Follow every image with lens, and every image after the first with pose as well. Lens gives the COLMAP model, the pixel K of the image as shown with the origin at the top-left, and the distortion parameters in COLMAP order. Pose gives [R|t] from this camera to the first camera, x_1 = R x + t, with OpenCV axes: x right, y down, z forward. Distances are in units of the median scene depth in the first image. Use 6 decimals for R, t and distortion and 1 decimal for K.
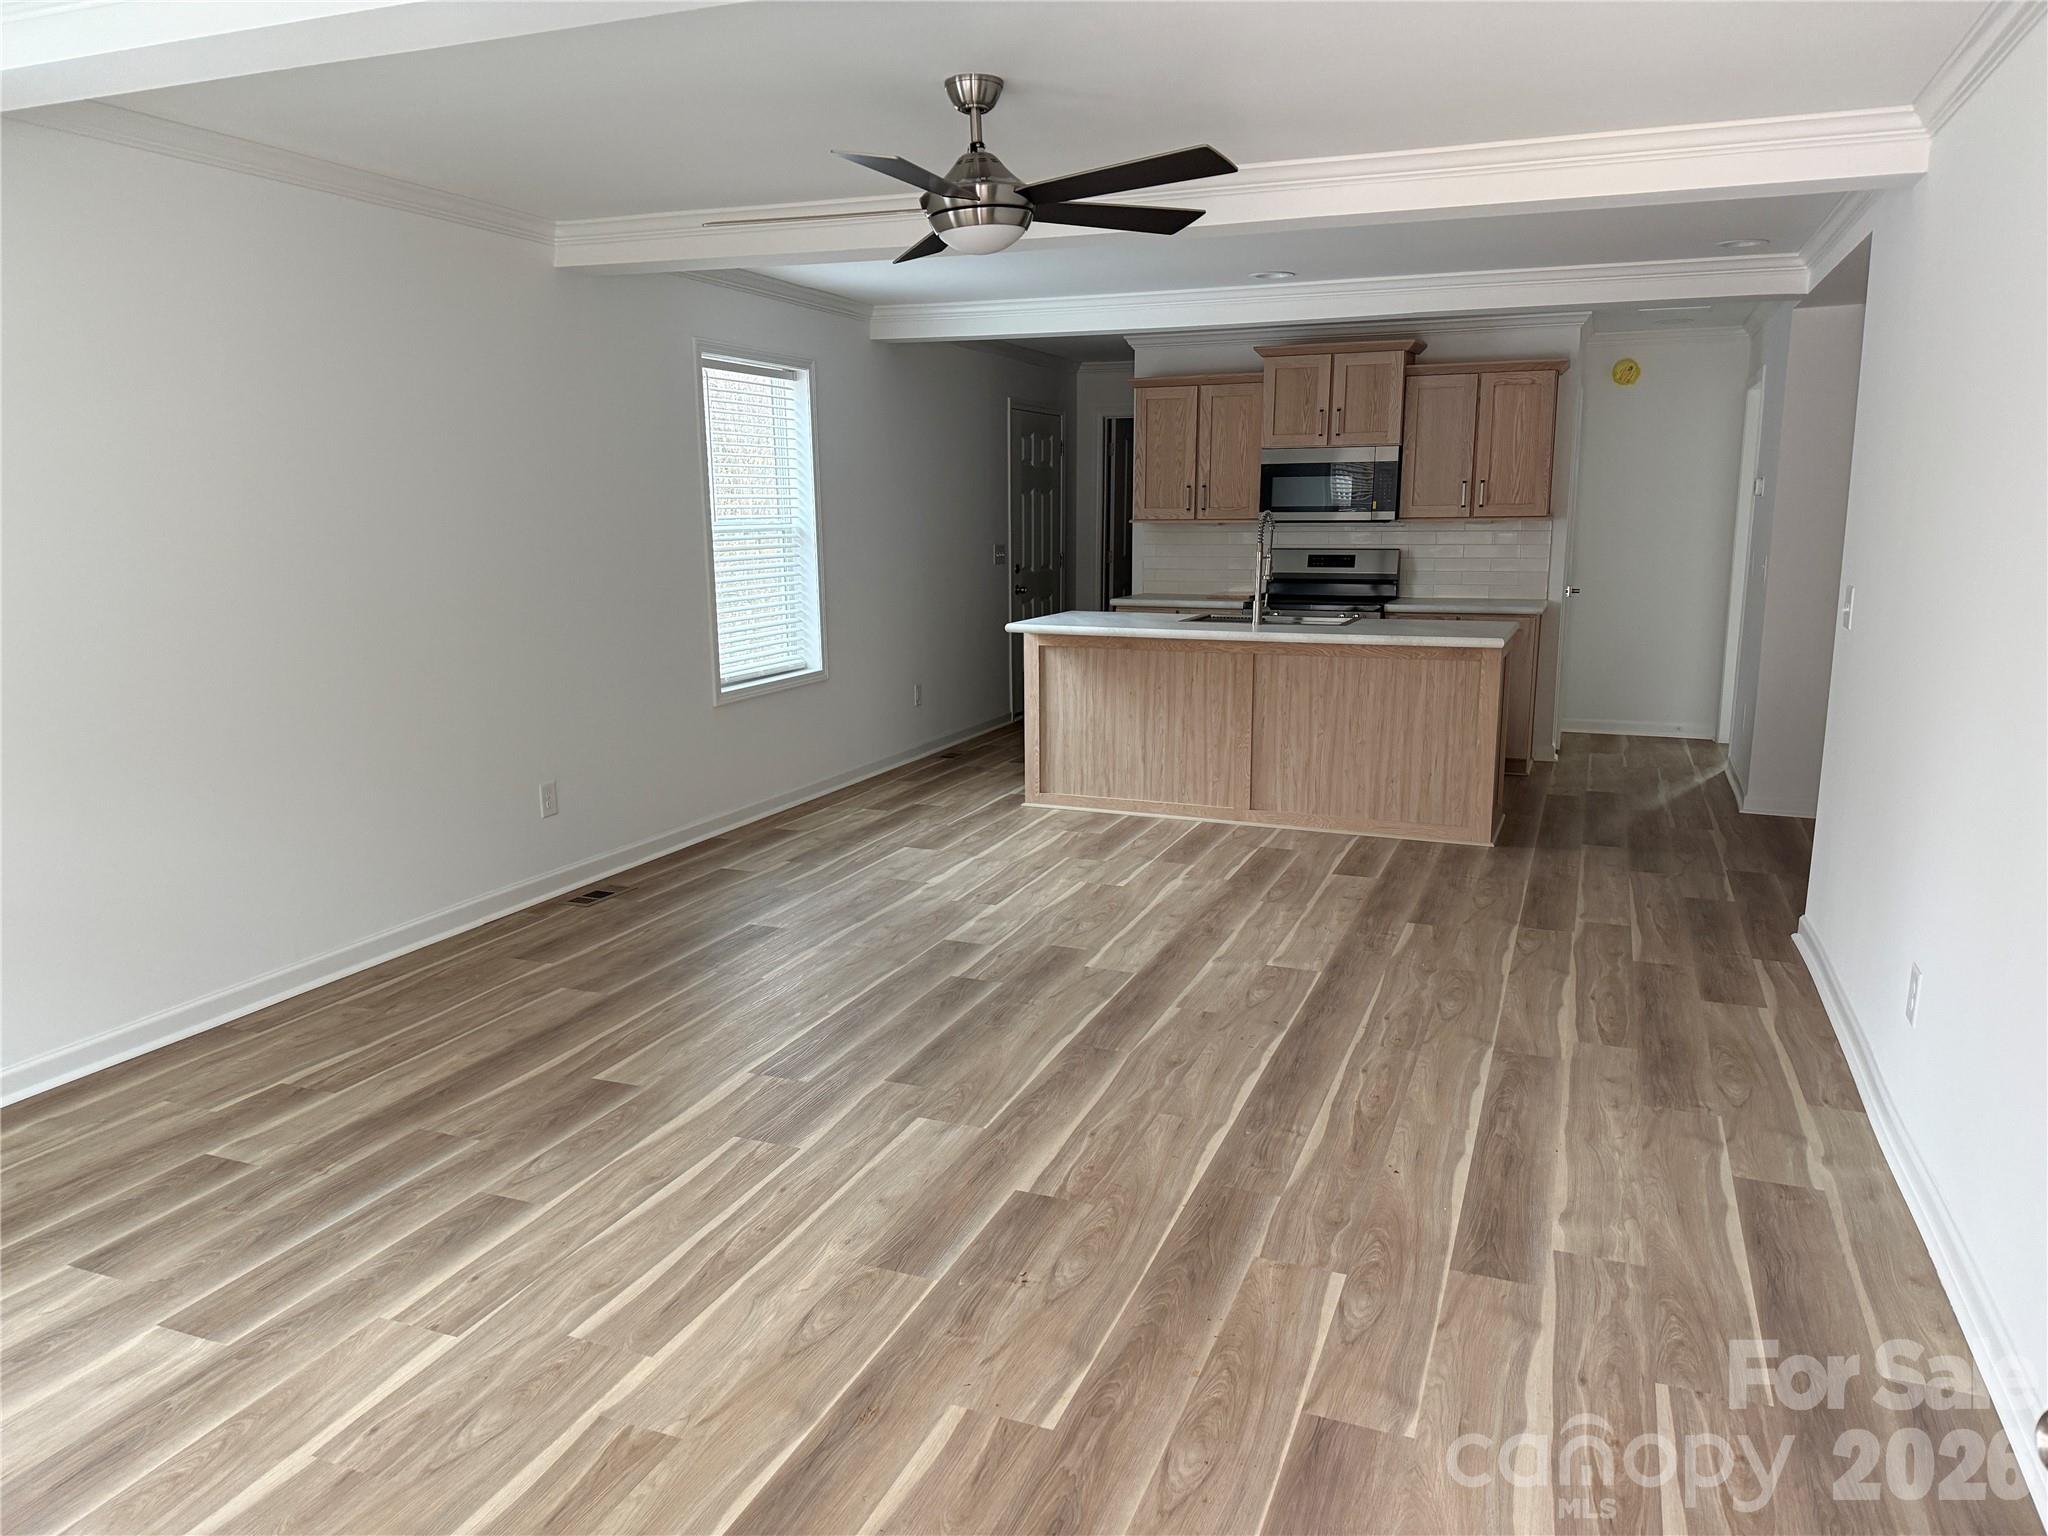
lens RADIAL K [[1422.0, 0, 1027.2], [0, 1422.0, 764.1], [0, 0, 1]] dist [0.117075, -0.165622]
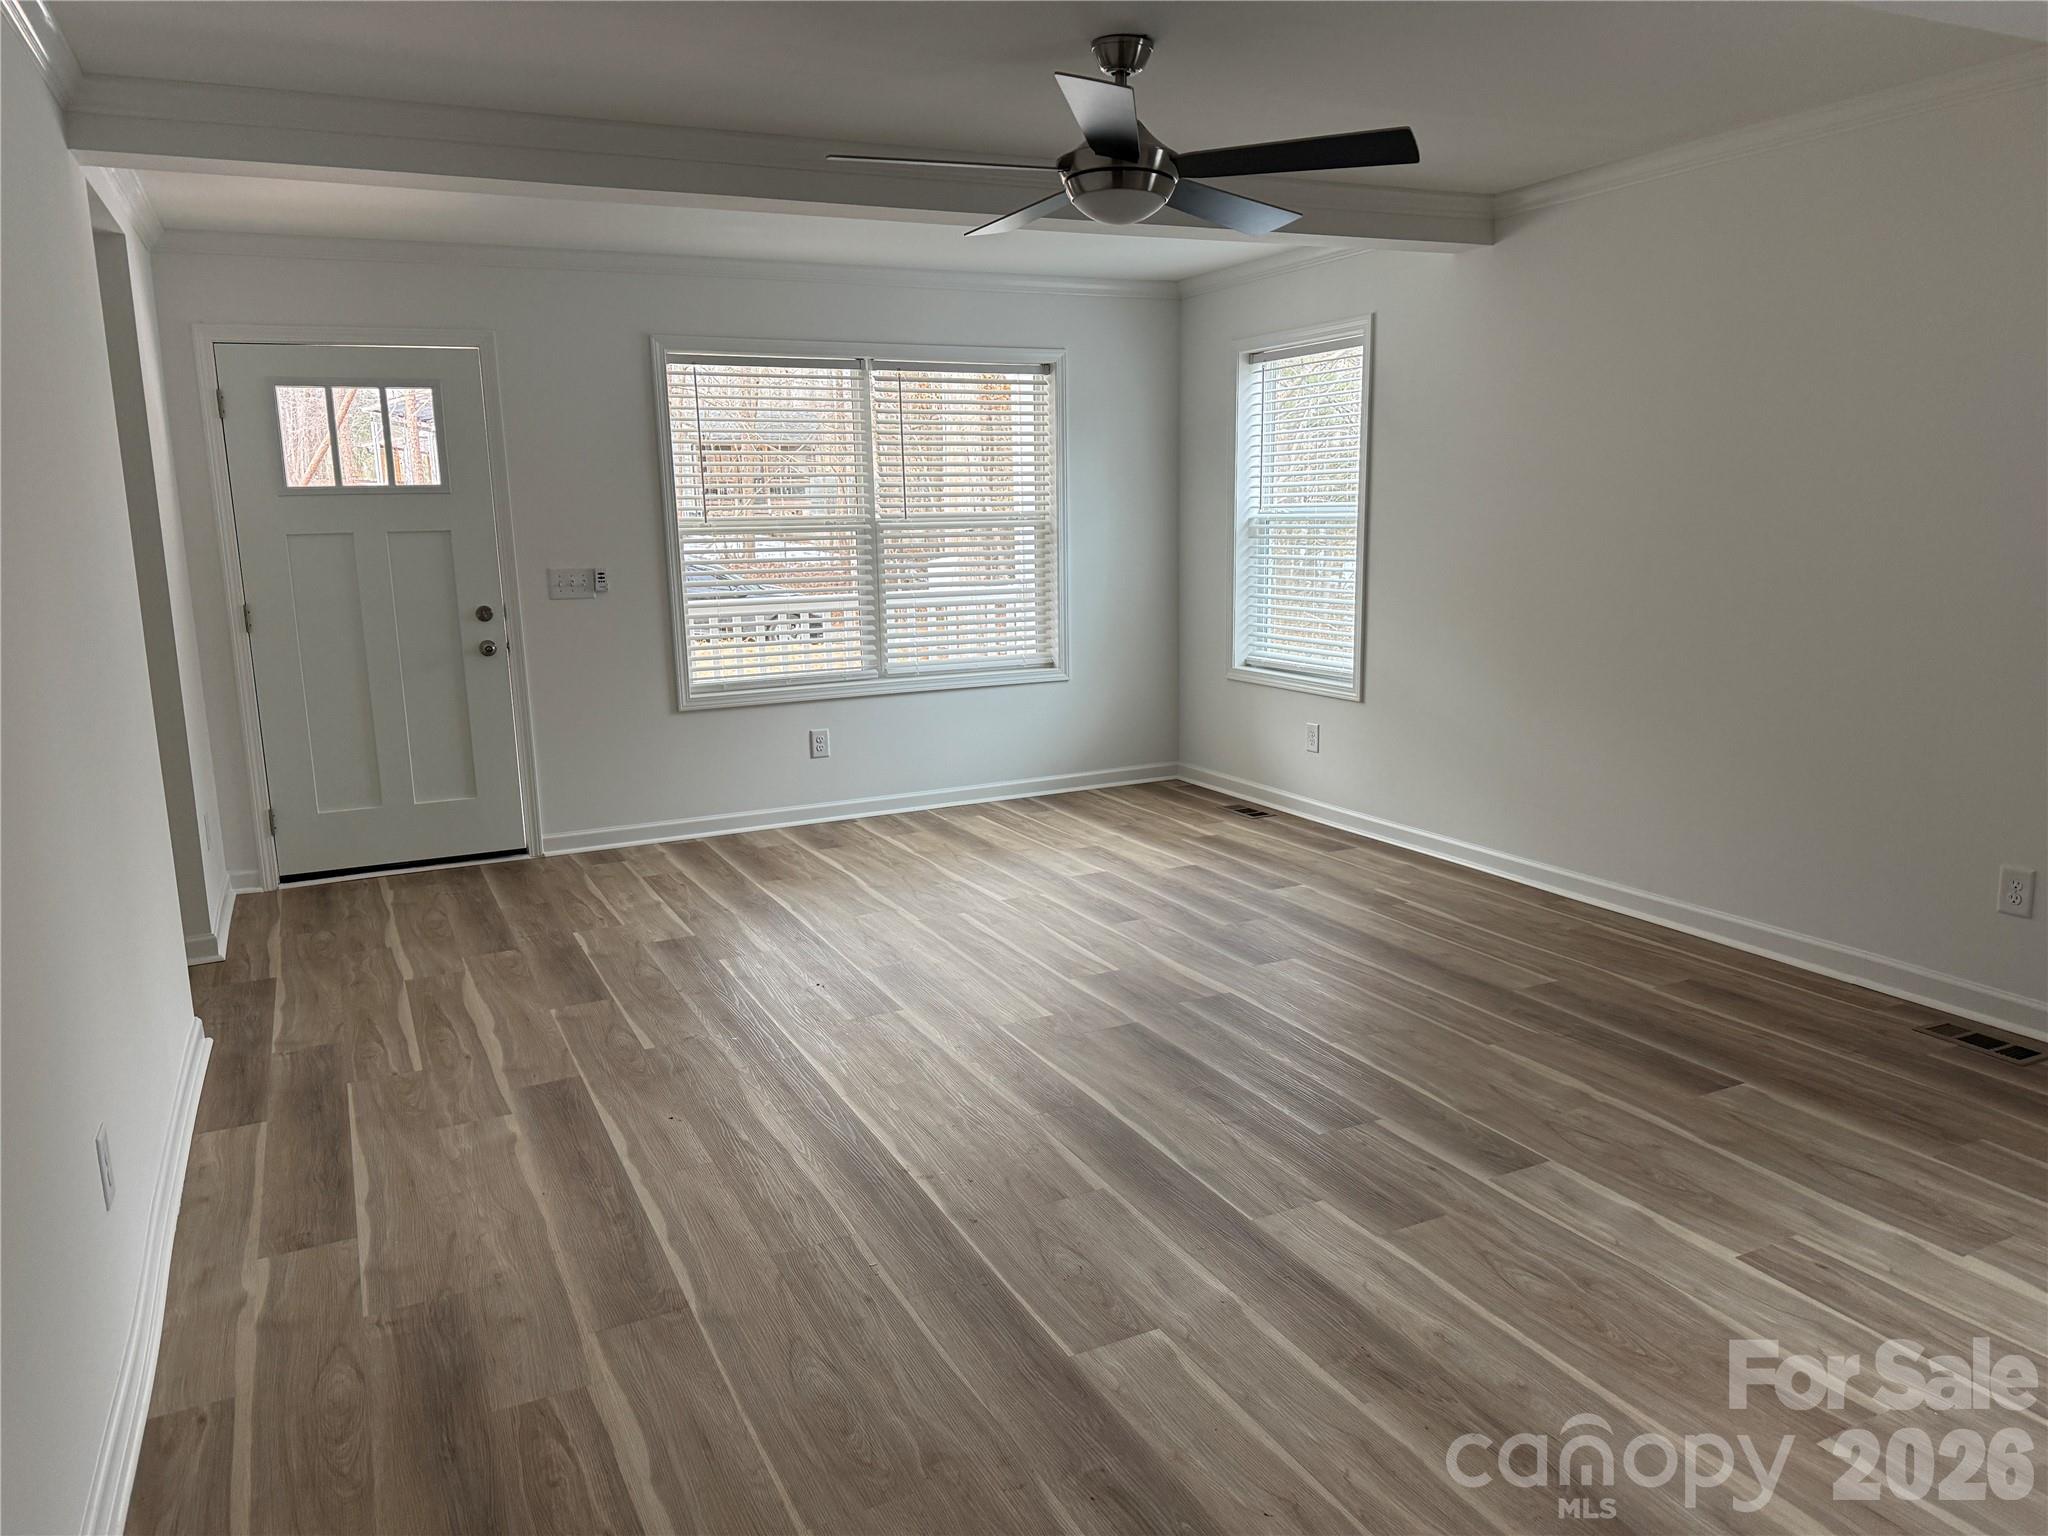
lens RADIAL K [[1422.0, 0, 1027.2], [0, 1422.0, 764.1], [0, 0, 1]] dist [0.117075, -0.165622]
pose [[-0.670761, 0.153985, -0.725512, 0.708770], [-0.110916, 0.946383, 0.303409, -0.281495], [0.733333, 0.283986, -0.617717, 1.546170]]
